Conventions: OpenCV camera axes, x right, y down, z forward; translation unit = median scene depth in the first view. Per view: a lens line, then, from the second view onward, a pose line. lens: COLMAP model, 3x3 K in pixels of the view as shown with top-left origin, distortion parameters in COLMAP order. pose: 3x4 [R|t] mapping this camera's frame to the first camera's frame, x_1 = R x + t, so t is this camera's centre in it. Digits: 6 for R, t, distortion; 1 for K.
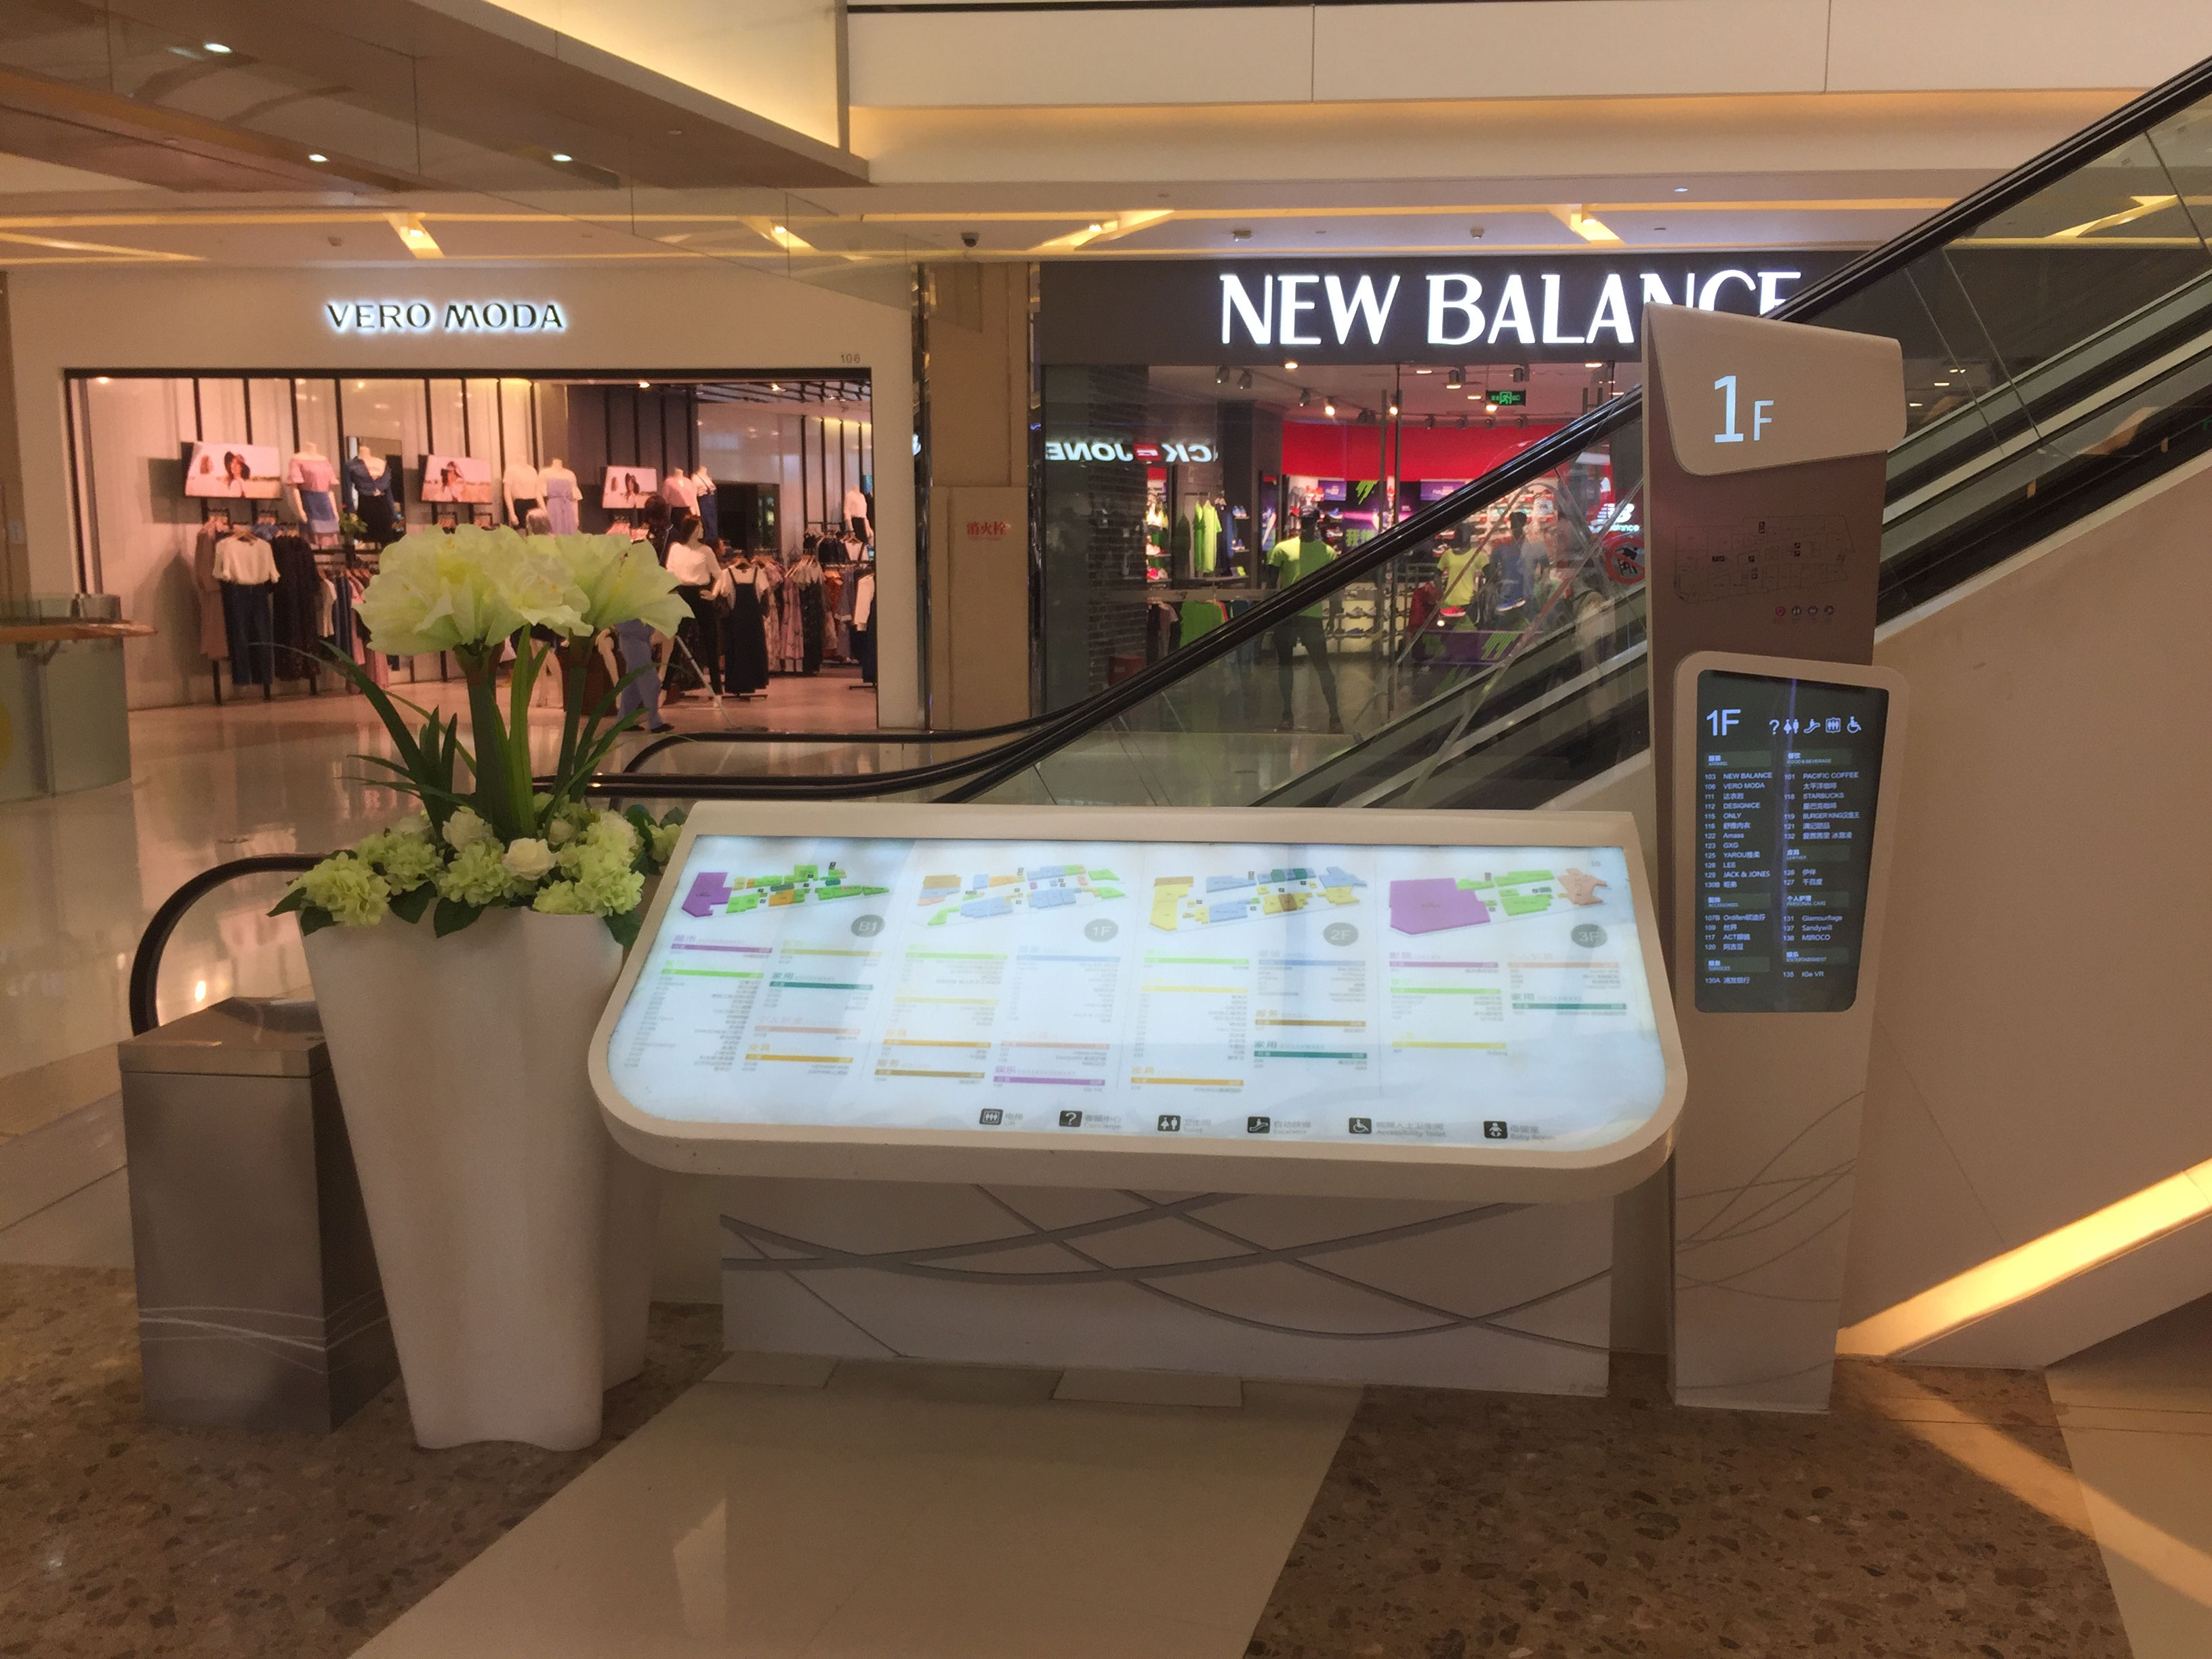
lens RADIAL K [[1902.7, 0, 1085.8], [0, 1902.7, 843.1], [0, 0, 1]] dist [0.052300, -0.070377]
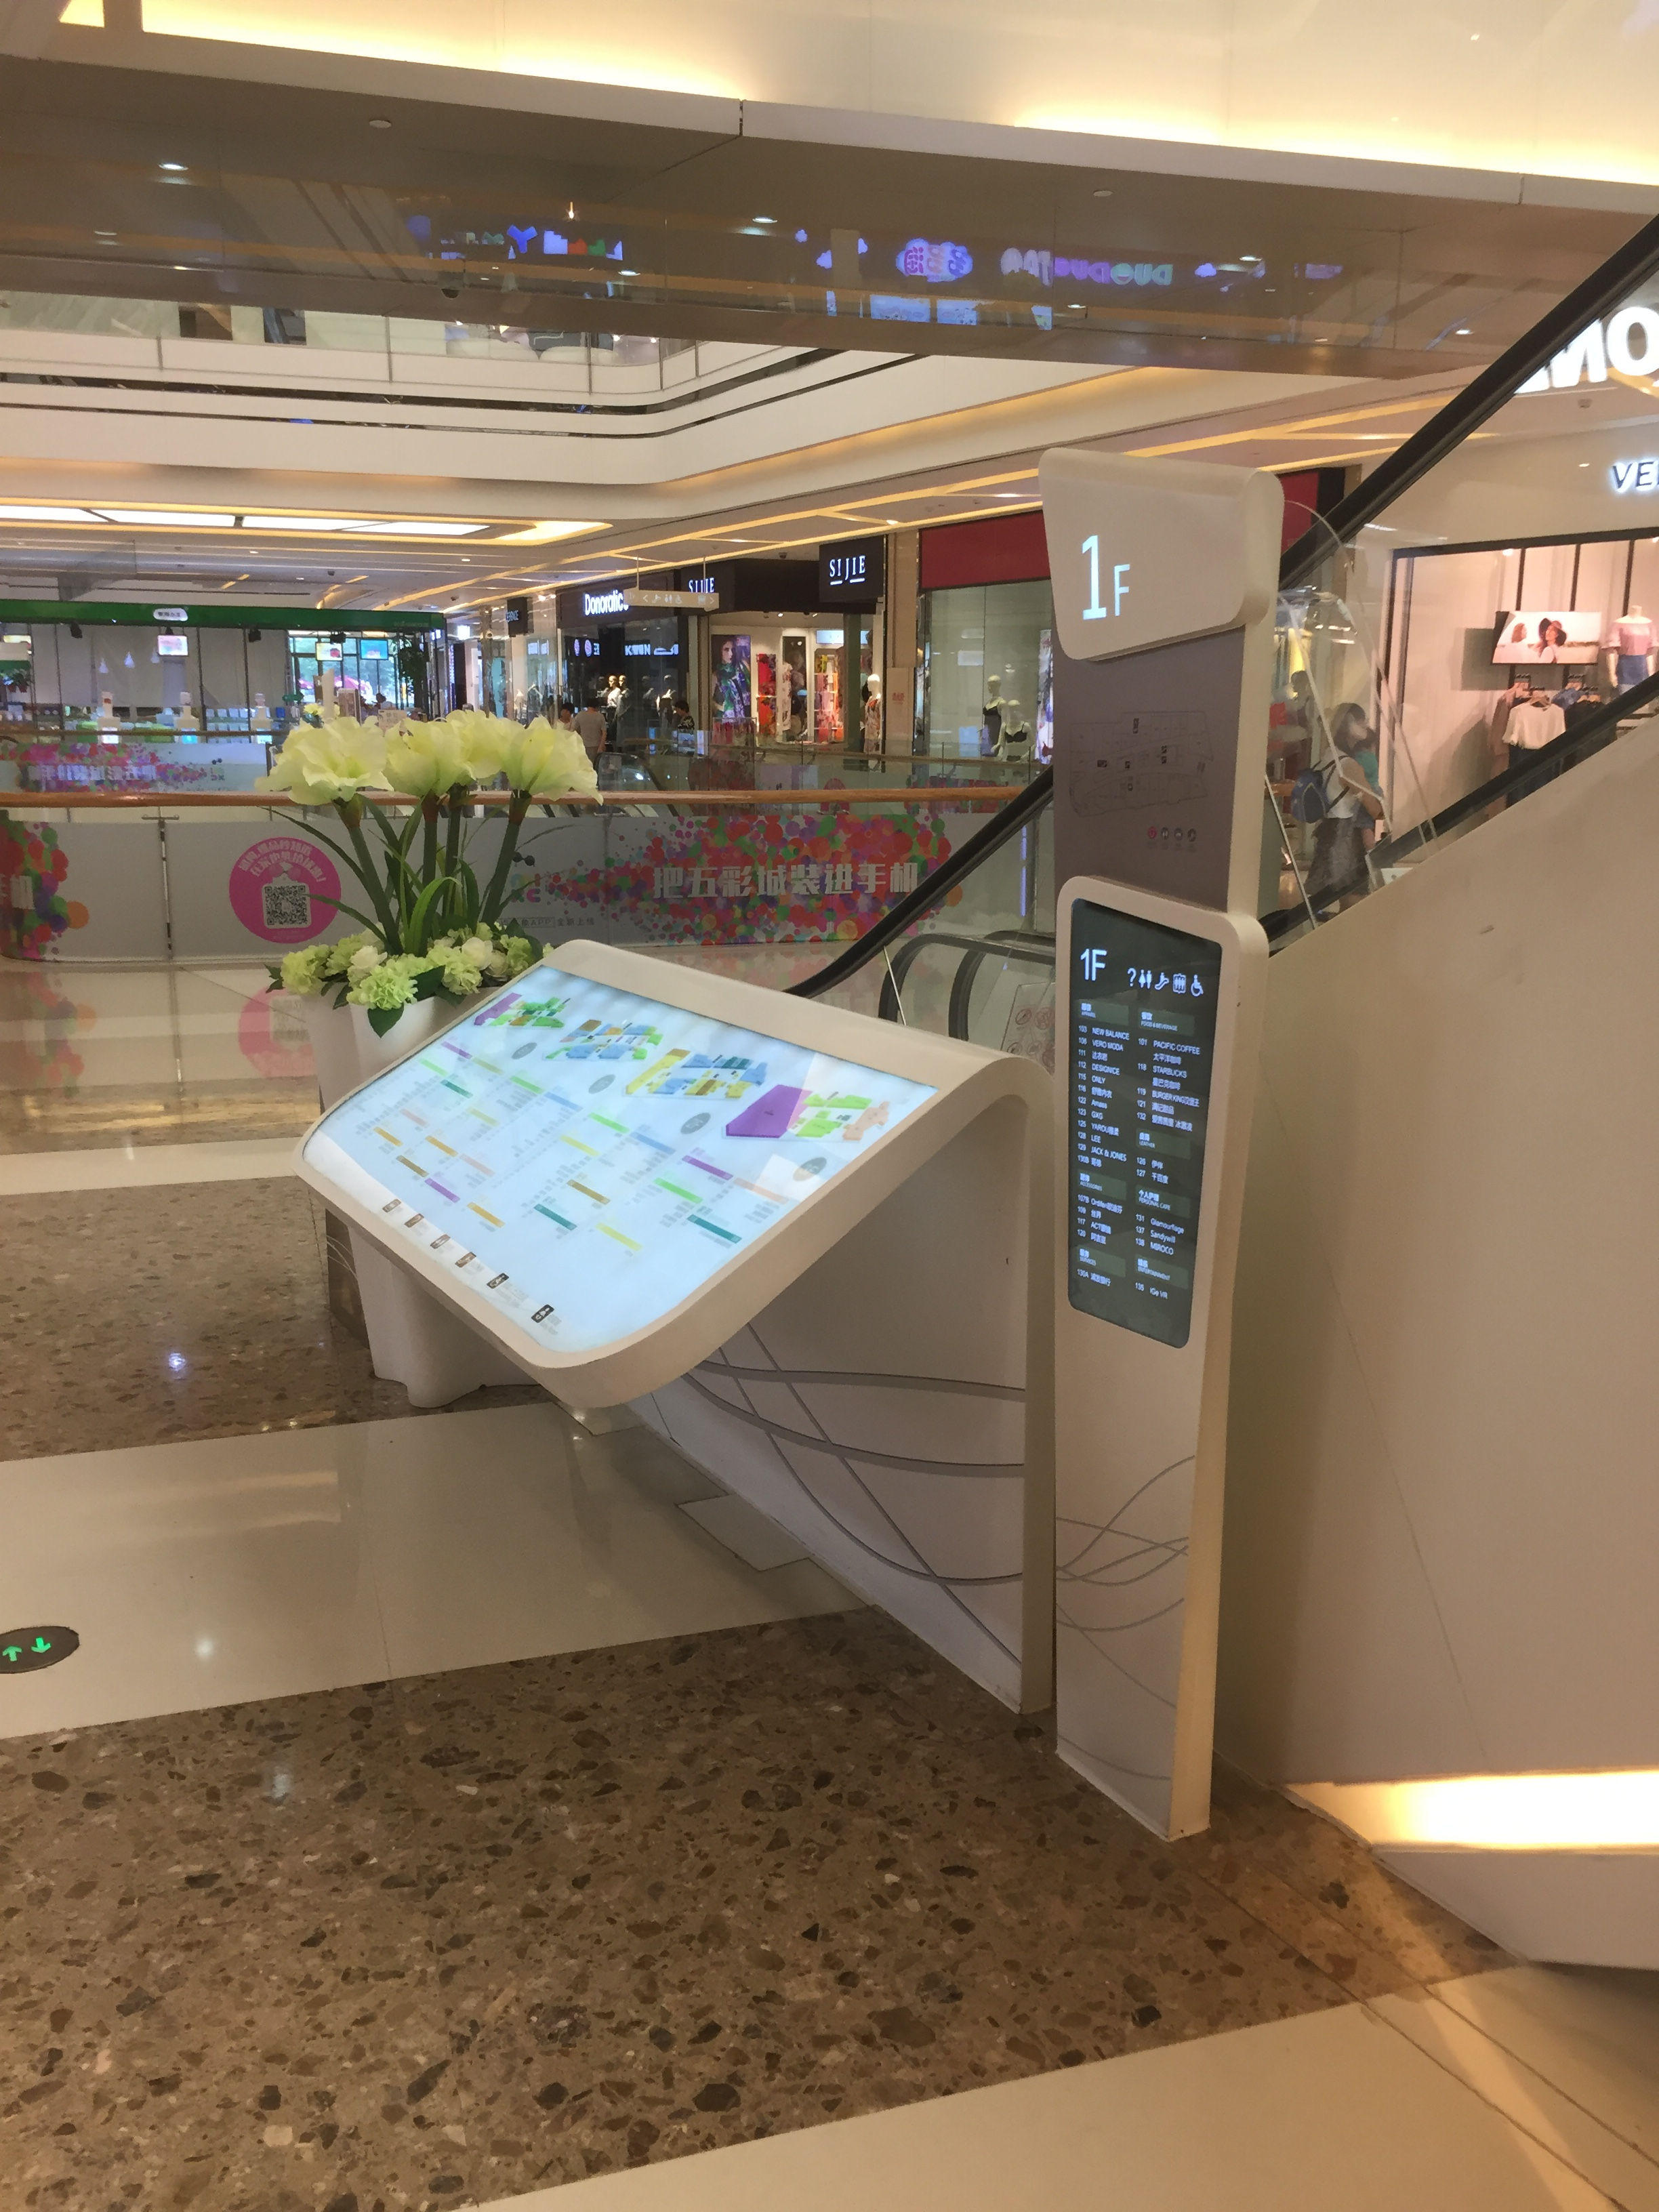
lens RADIAL K [[1902.7, 0, 880.2], [0, 1902.7, 1131.2], [0, 0, 1]] dist [0.052300, -0.070377]
pose [[0.597071, 0.178488, -0.782080, 0.923139], [-0.127208, 0.983663, 0.127377, -0.084547], [0.792038, 0.023434, 0.610021, 0.425625]]
